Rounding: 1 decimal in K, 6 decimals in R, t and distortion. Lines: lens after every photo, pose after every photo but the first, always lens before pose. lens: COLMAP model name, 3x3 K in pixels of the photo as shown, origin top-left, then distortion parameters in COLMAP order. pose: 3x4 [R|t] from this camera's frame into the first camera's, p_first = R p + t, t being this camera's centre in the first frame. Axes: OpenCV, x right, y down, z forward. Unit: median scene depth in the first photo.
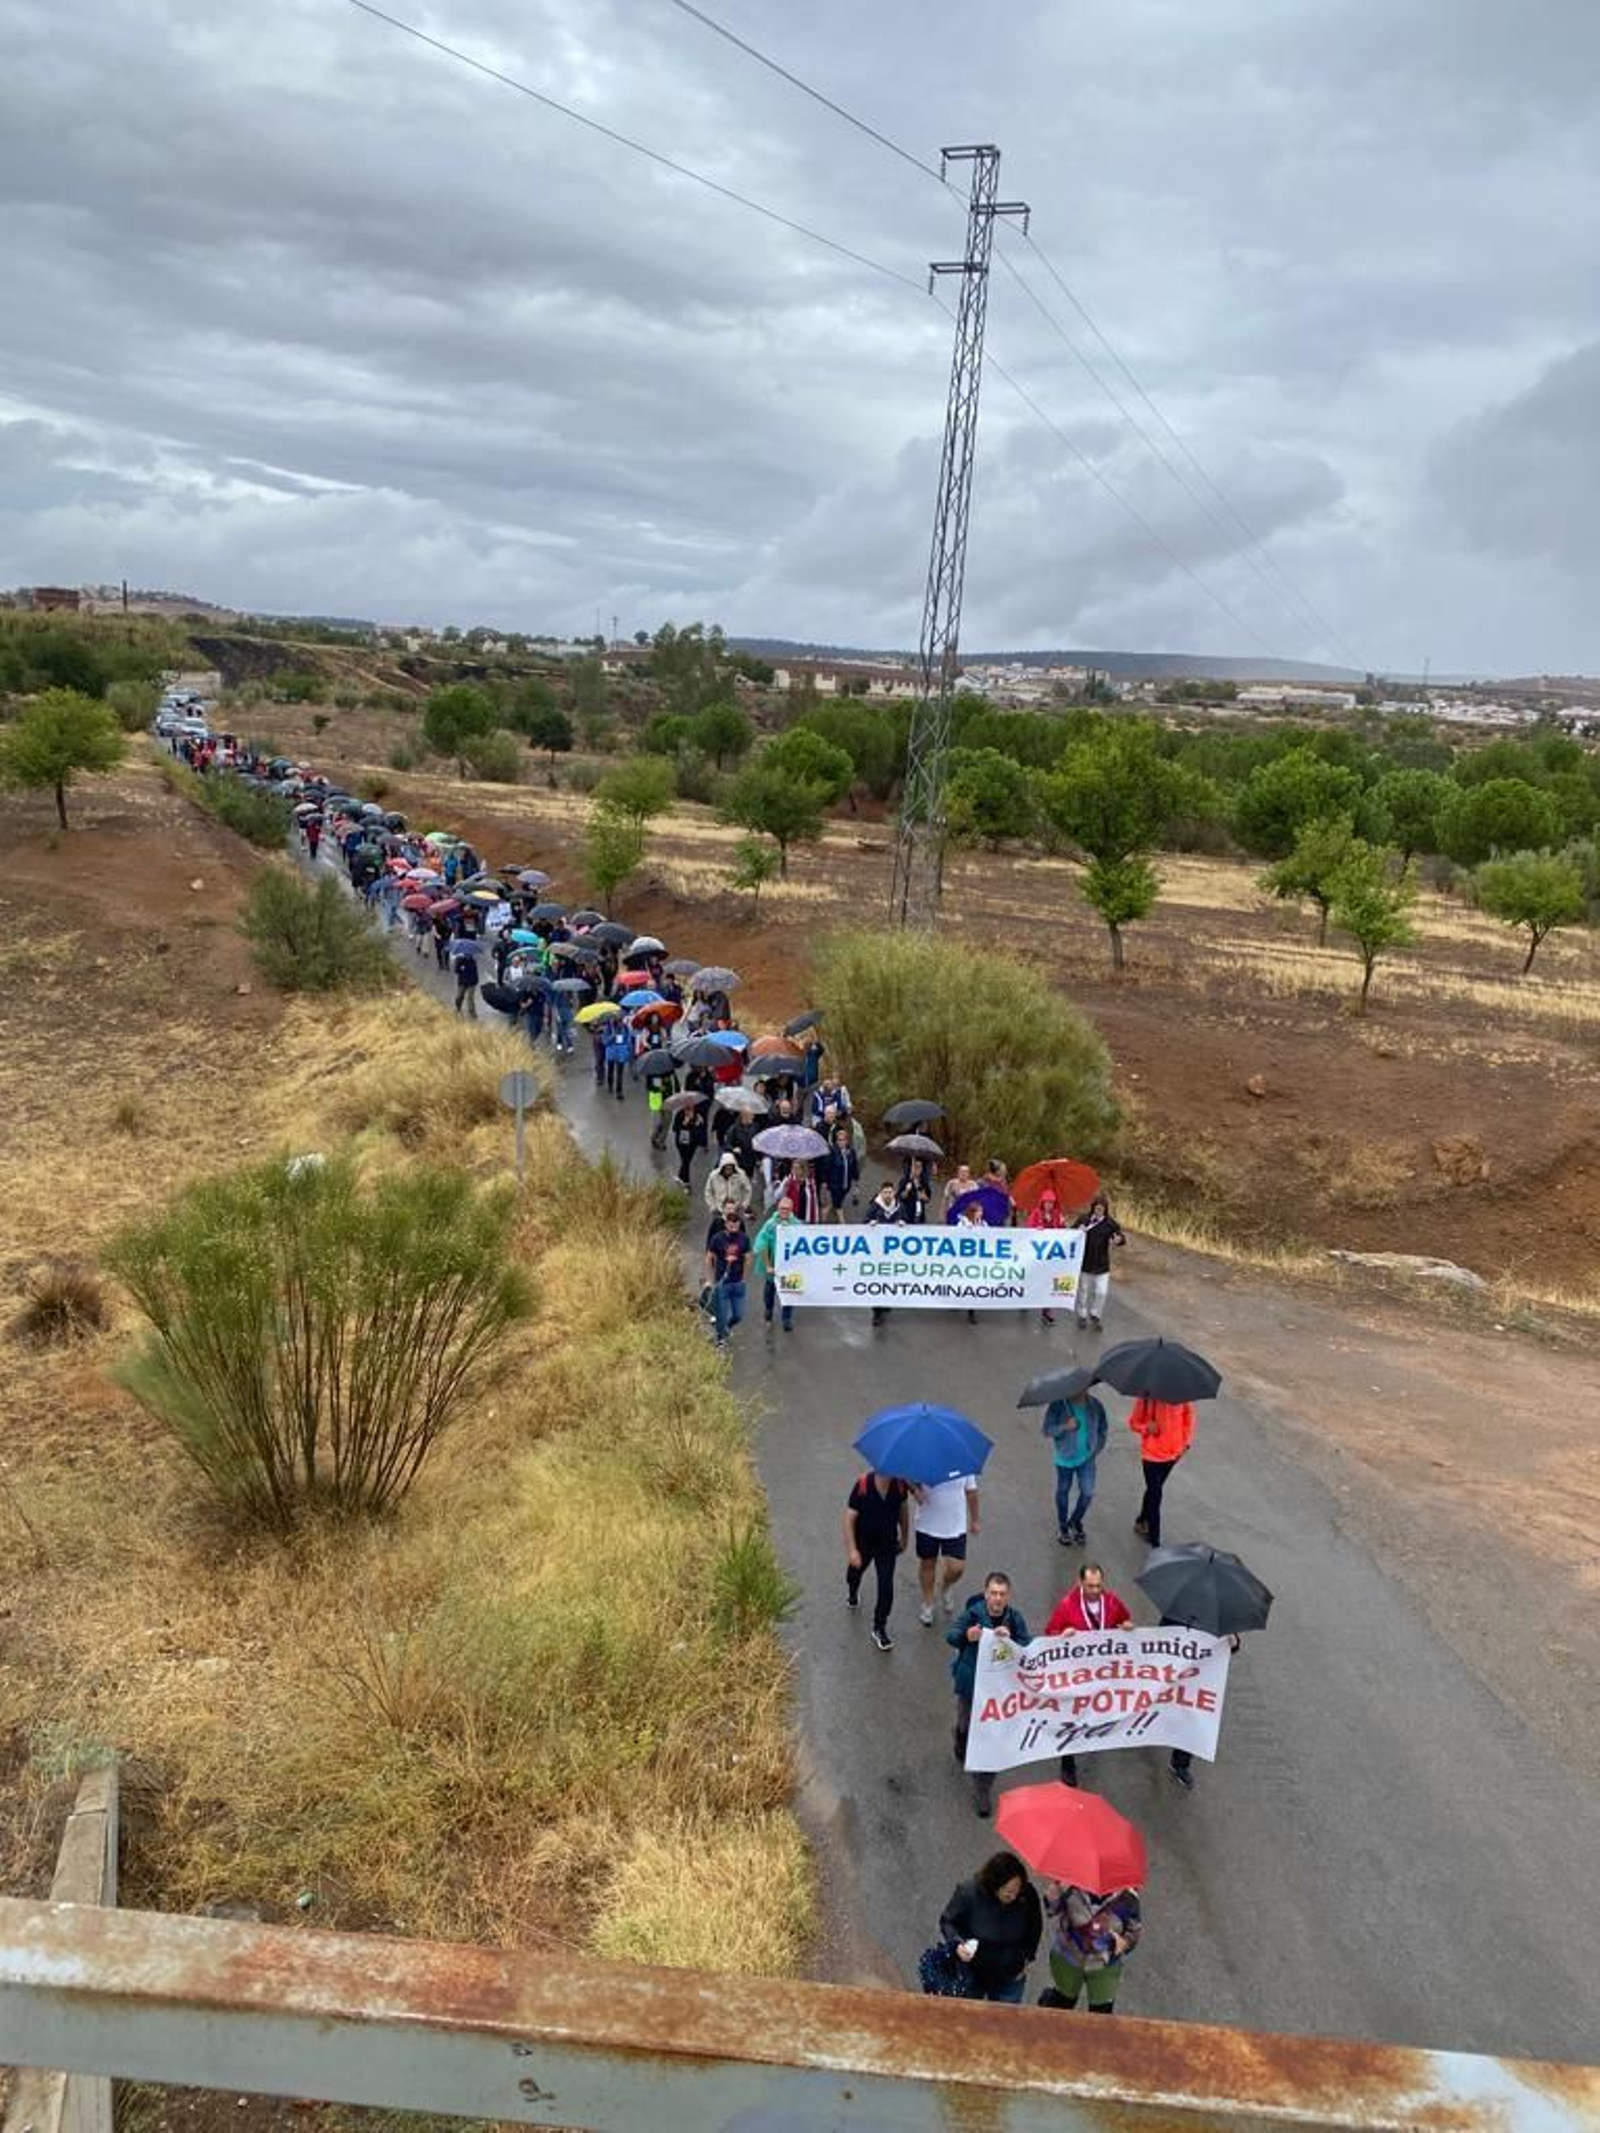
lens RADIAL K [[1597.7, 0, 792.1], [0, 1597.7, 1058.1], [0, 0, 1]] dist [0.073684, -0.193240]
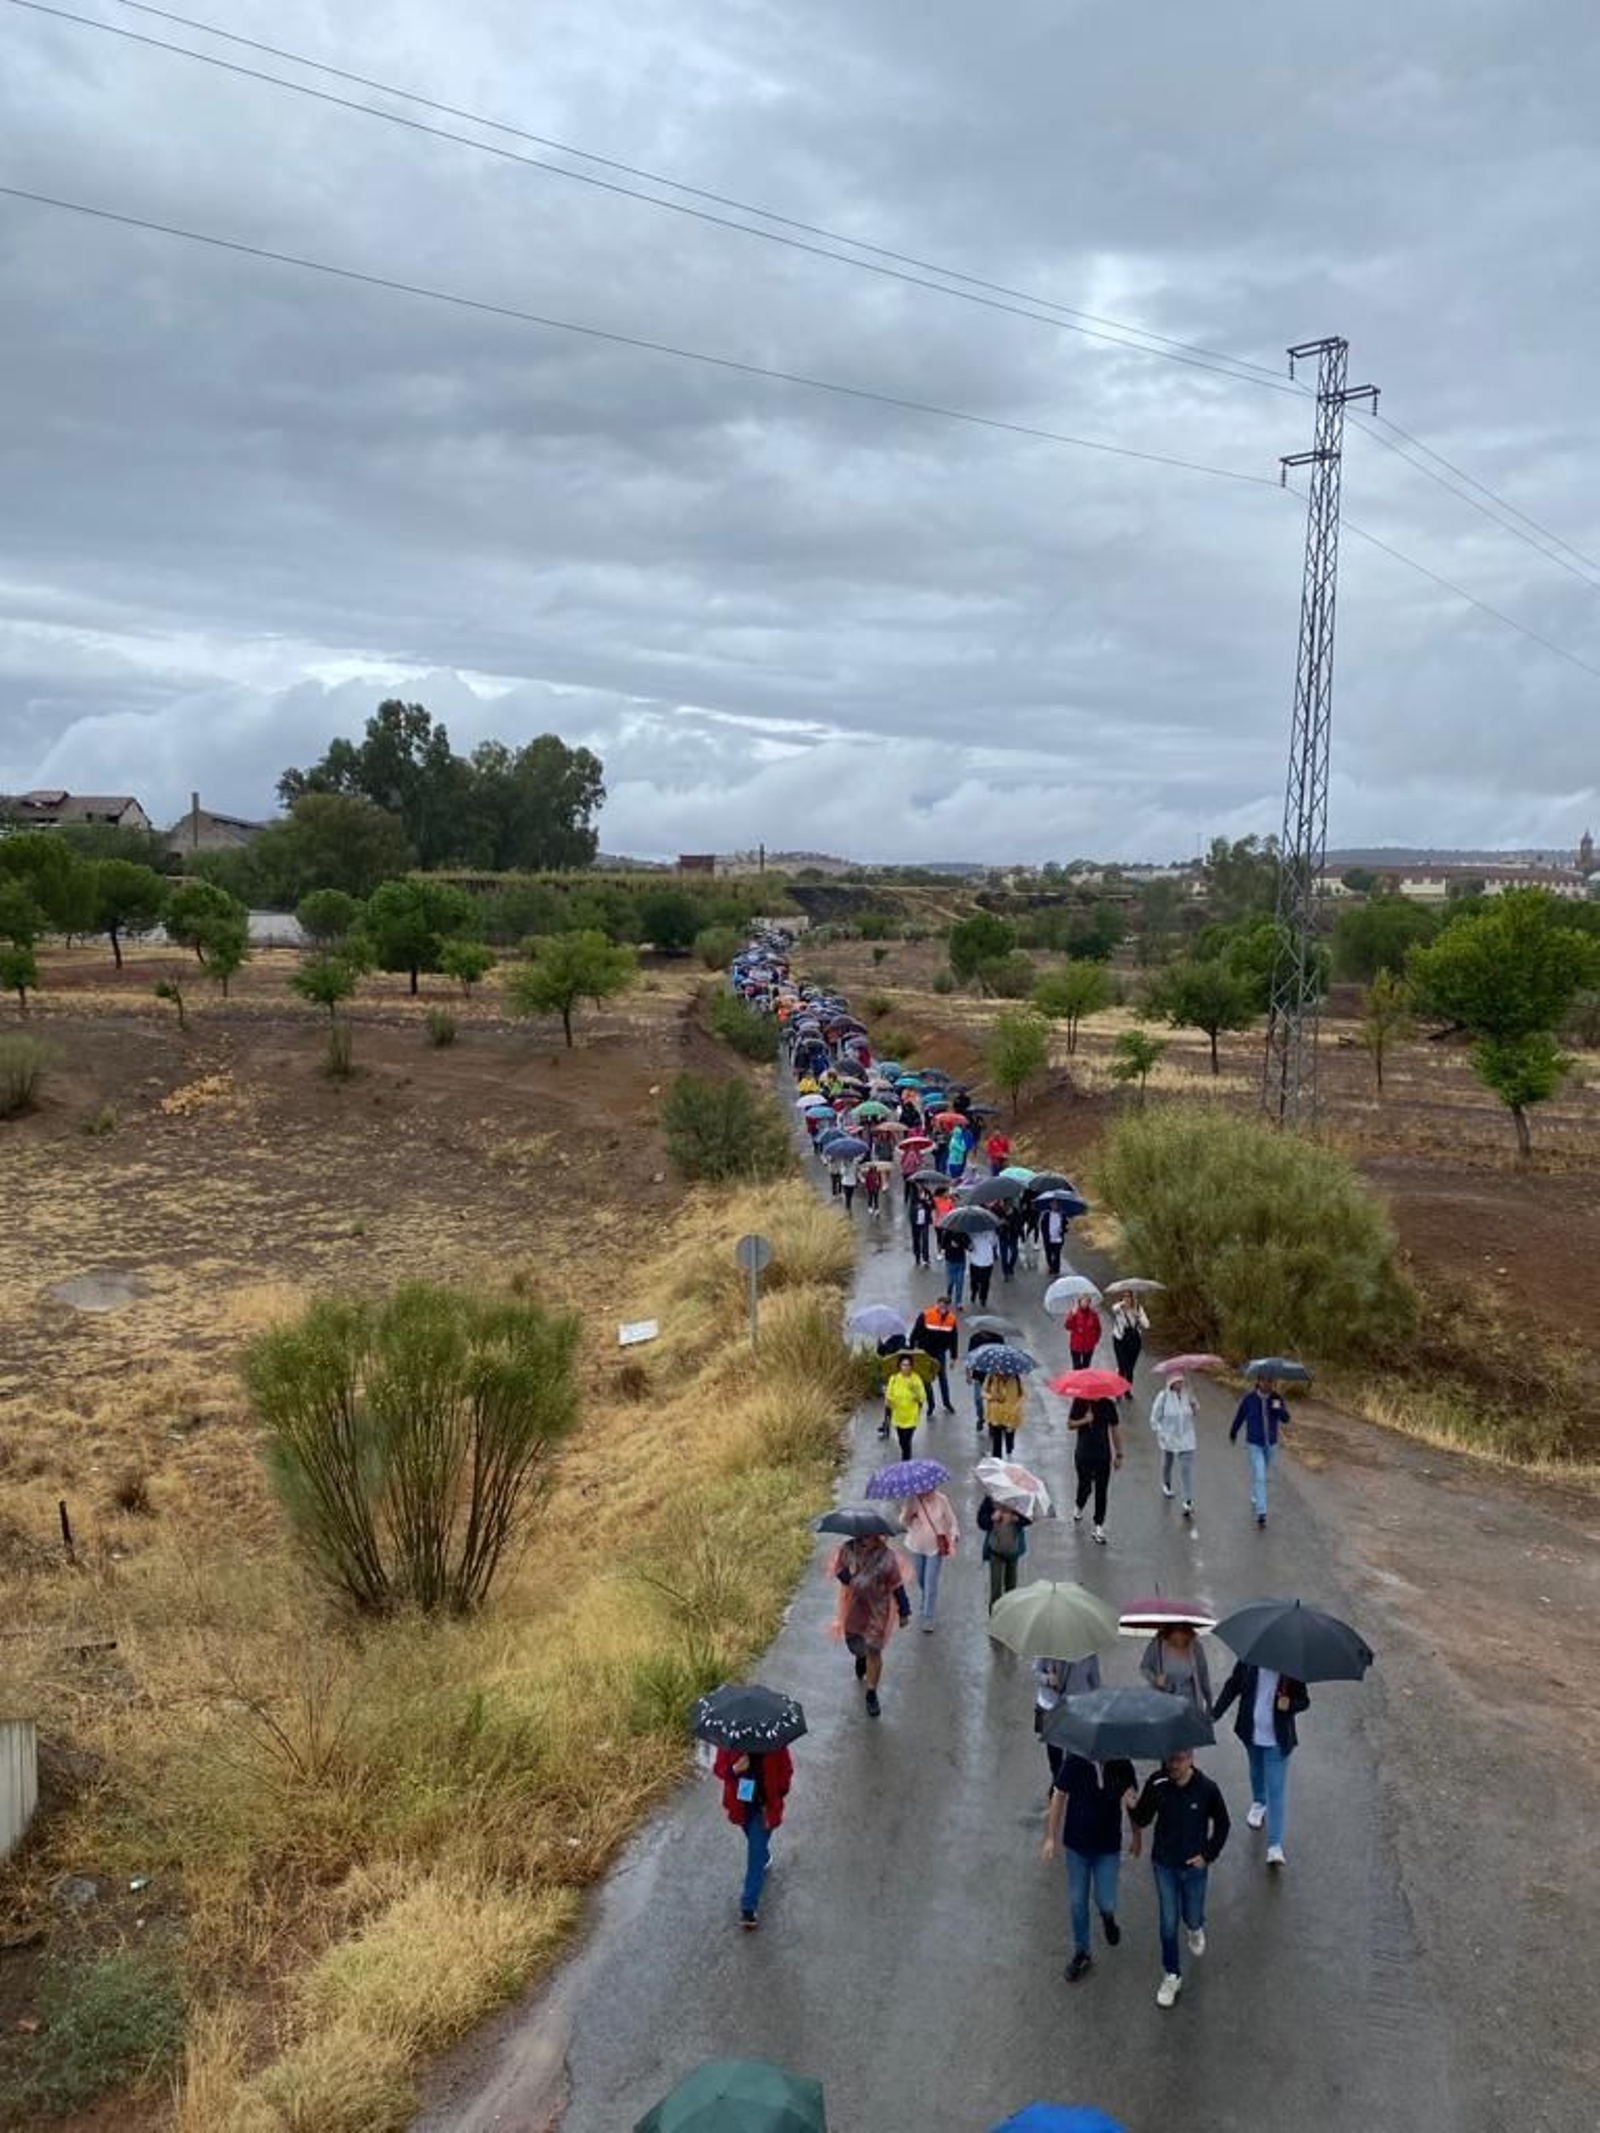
lens RADIAL K [[1597.7, 0, 792.1], [0, 1597.7, 1058.1], [0, 0, 1]] dist [0.073684, -0.193240]
pose [[0.921213, -0.030468, -0.387864, 0.143077], [-0.024730, 0.990327, -0.136529, 0.019039], [0.388272, 0.135364, 0.911549, 0.007878]]
